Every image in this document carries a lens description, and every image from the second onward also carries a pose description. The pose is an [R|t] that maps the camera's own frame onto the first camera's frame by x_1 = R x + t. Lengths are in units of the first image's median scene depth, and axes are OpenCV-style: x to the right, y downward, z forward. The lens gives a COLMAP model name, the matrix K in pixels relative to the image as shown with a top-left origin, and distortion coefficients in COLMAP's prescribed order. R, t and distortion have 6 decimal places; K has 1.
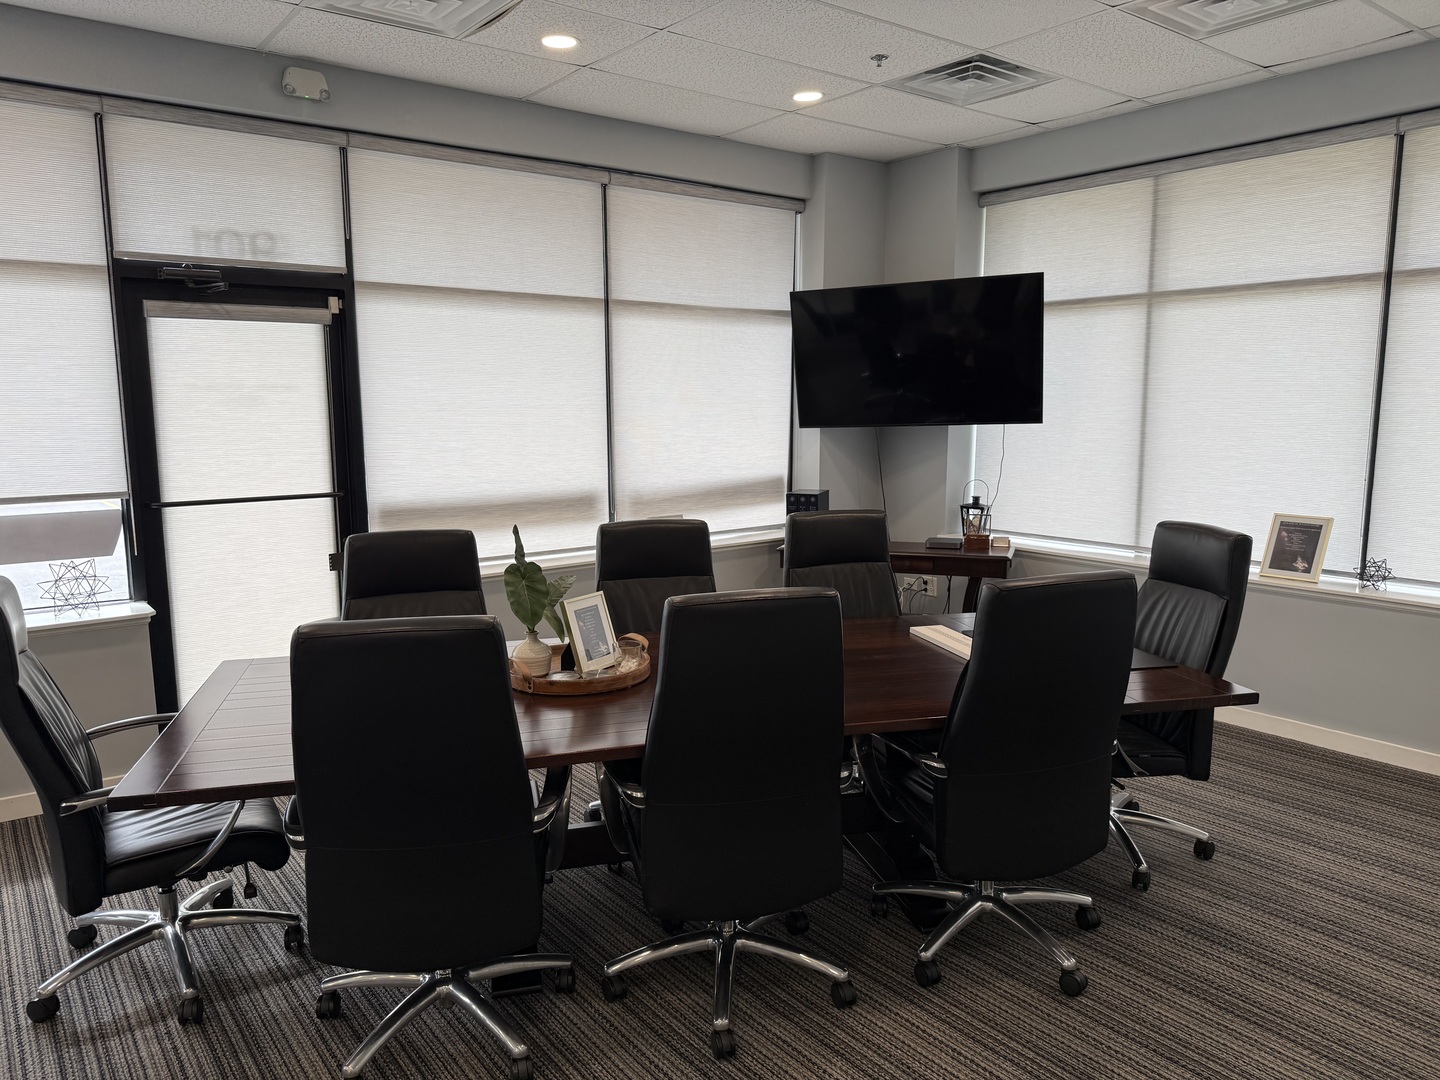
lens RADIAL K [[1017.1, 0, 707.8], [0, 1017.1, 552.4], [0, 0, 1]] dist [0.017555, -0.023305]
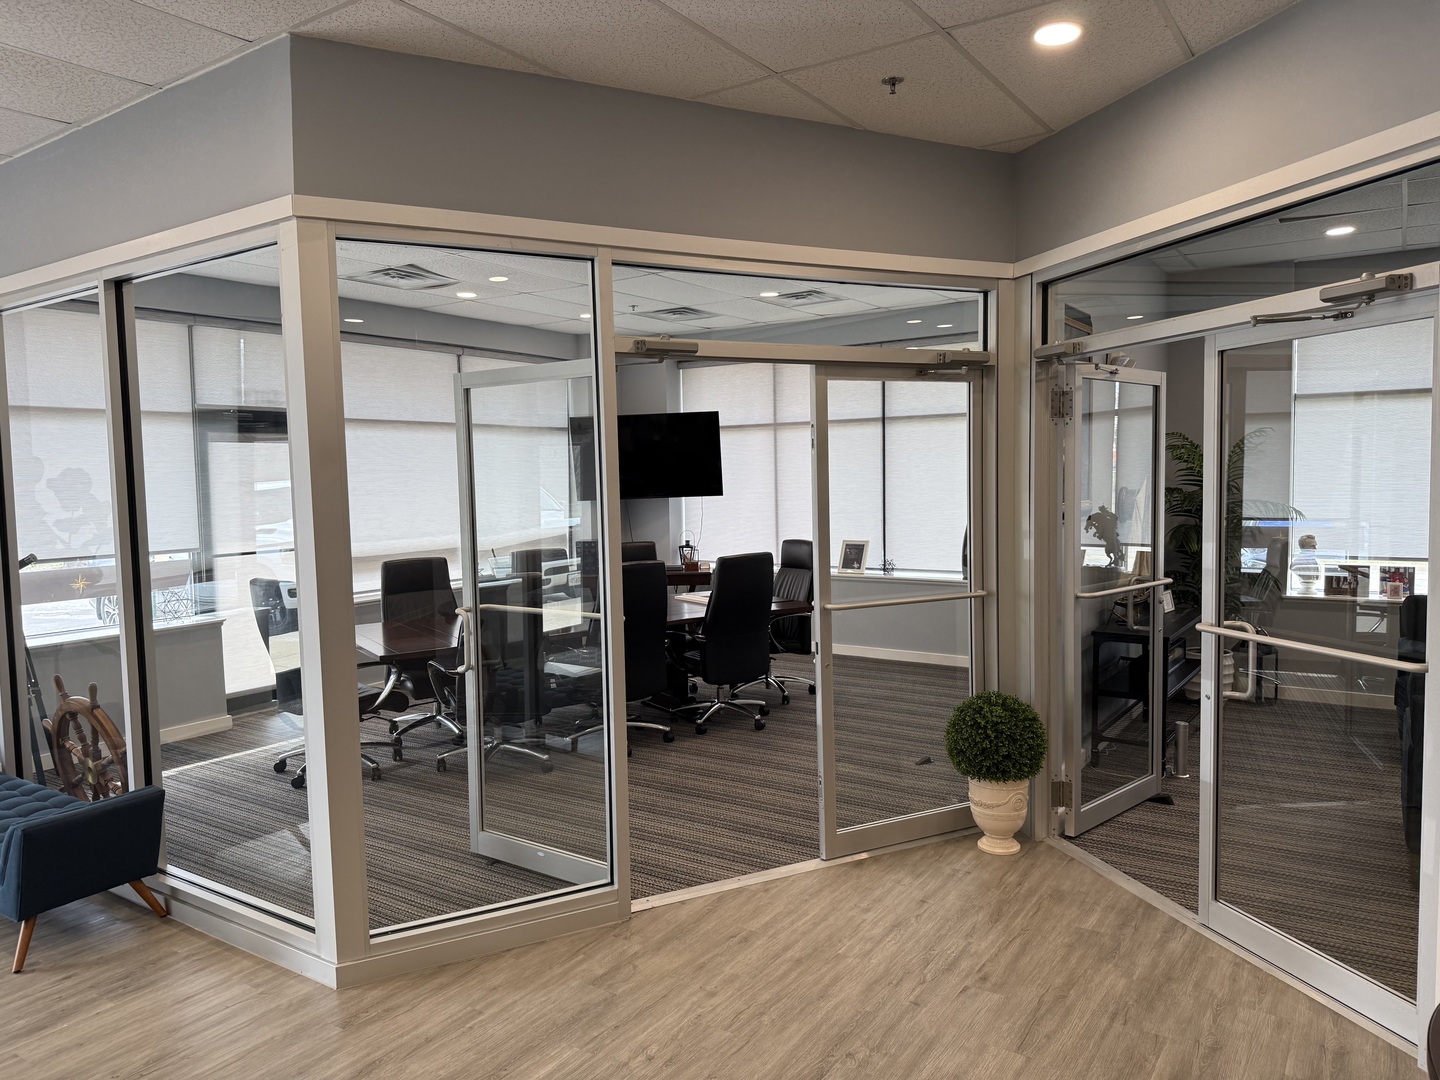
lens RADIAL K [[1017.1, 0, 718.8], [0, 1017.1, 538.7], [0, 0, 1]] dist [0.017555, -0.023305]
pose [[0.946014, -0.034618, 0.322273, -0.262320], [0.062770, 0.995024, -0.077376, 0.087423], [-0.317990, 0.093428, 0.943479, -0.683603]]
